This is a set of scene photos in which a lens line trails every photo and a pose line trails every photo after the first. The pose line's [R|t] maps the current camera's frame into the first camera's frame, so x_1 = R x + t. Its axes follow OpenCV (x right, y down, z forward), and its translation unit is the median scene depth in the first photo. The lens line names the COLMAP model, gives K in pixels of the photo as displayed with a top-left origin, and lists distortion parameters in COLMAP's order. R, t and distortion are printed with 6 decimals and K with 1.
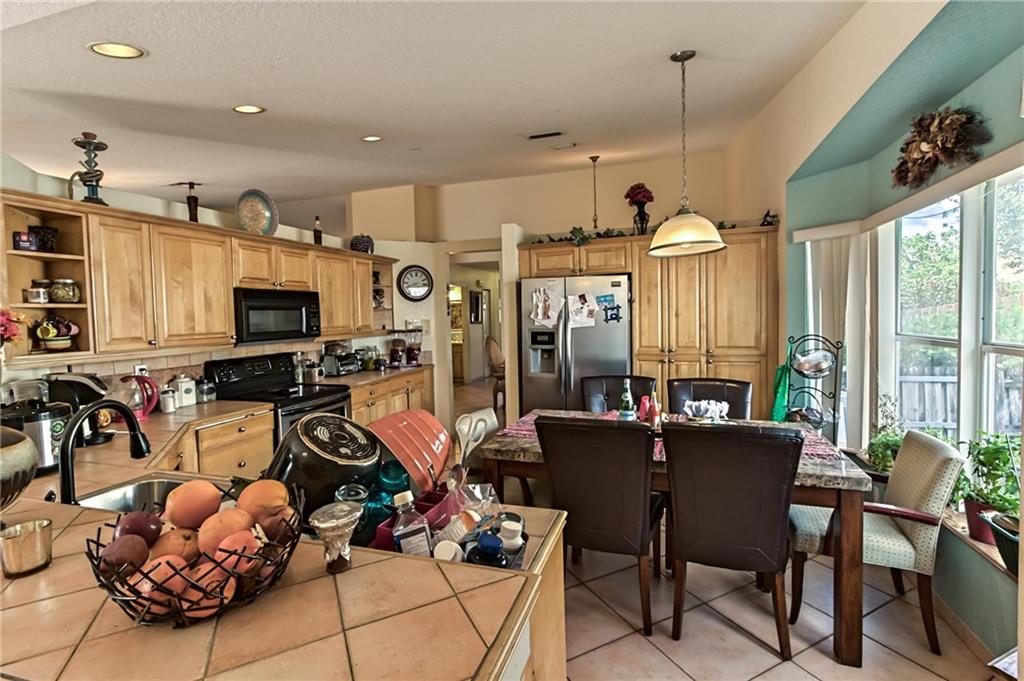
lens RADIAL K [[460.5, 0, 515.5], [0, 460.5, 336.2], [0, 0, 1]] dist [-0.000665, 0.000632]
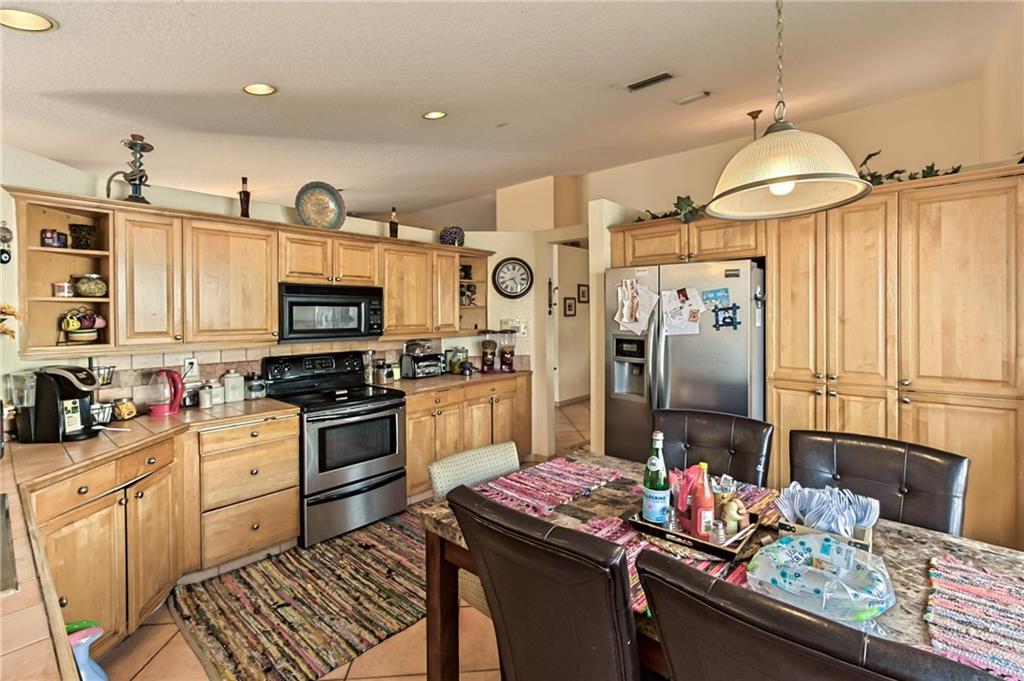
lens RADIAL K [[461.7, 0, 524.0], [0, 461.7, 317.9], [0, 0, 1]] dist [0.001263, 0.000436]
pose [[0.922925, 0.019862, -0.384466, 0.192112], [-0.033873, 0.998985, -0.029704, -0.016447], [0.383486, 0.040438, 0.922661, 0.251185]]
